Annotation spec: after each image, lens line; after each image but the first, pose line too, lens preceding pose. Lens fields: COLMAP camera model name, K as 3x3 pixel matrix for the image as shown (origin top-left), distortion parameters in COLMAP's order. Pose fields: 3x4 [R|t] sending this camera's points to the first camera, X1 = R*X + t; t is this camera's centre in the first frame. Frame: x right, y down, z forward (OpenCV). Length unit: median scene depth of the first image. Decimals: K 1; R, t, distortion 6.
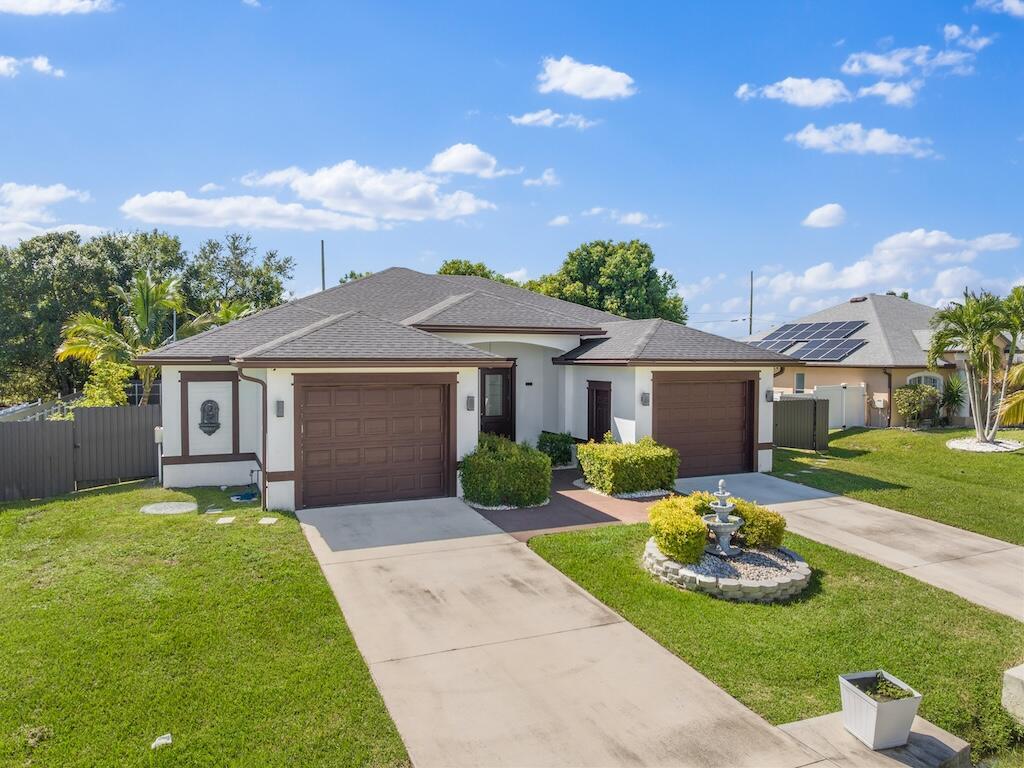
lens RADIAL K [[719.7, 0, 514.9], [0, 719.7, 378.7], [0, 0, 1]] dist [-0.039204, -0.005360]
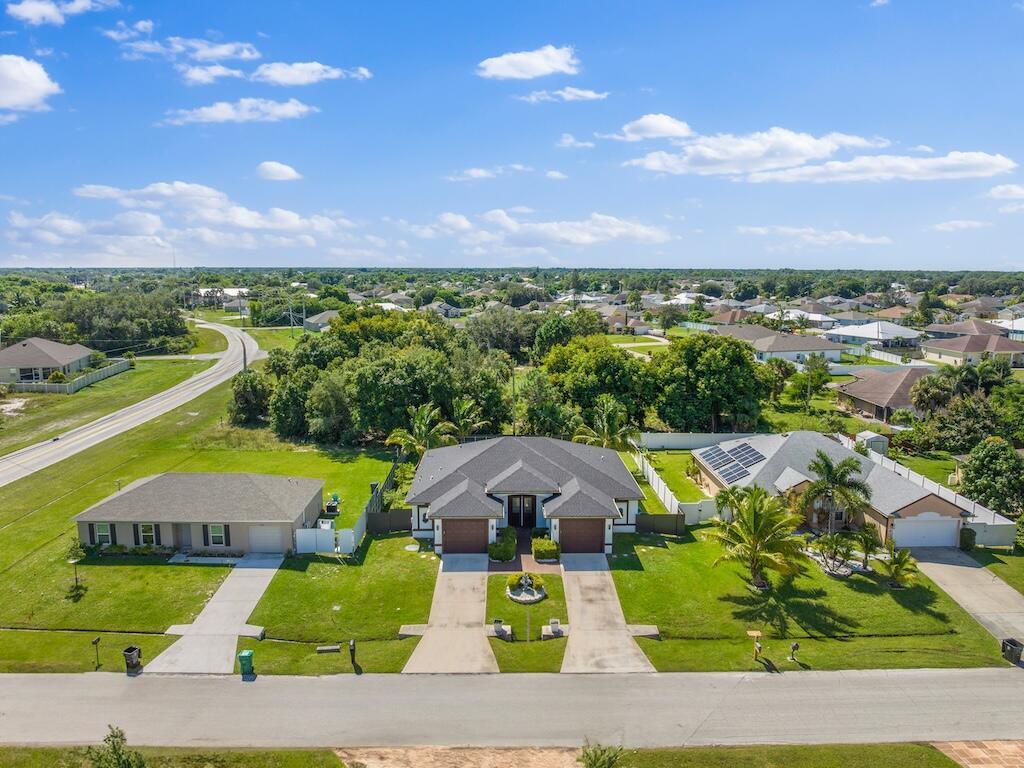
lens RADIAL K [[719.7, 0, 514.9], [0, 719.7, 378.7], [0, 0, 1]] dist [-0.039204, -0.005360]
pose [[0.919212, 0.058763, -0.389355, 1.252720], [-0.011225, 0.992311, 0.123262, -1.032938], [0.393604, -0.108933, 0.912803, -1.869635]]
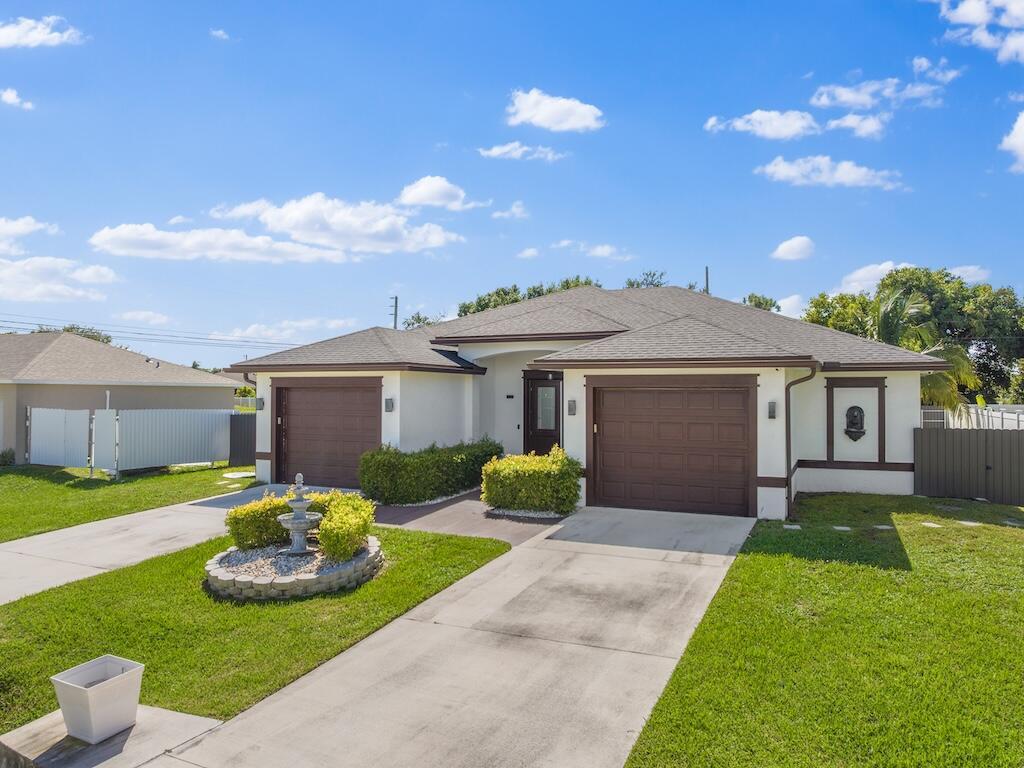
lens RADIAL K [[719.7, 0, 514.9], [0, 719.7, 378.7], [0, 0, 1]] dist [-0.039204, -0.005360]
pose [[0.659806, -0.016959, -0.751244, 0.847864], [-0.024083, 0.998754, -0.043698, 0.036140], [0.751050, 0.046925, 0.658576, 0.418375]]
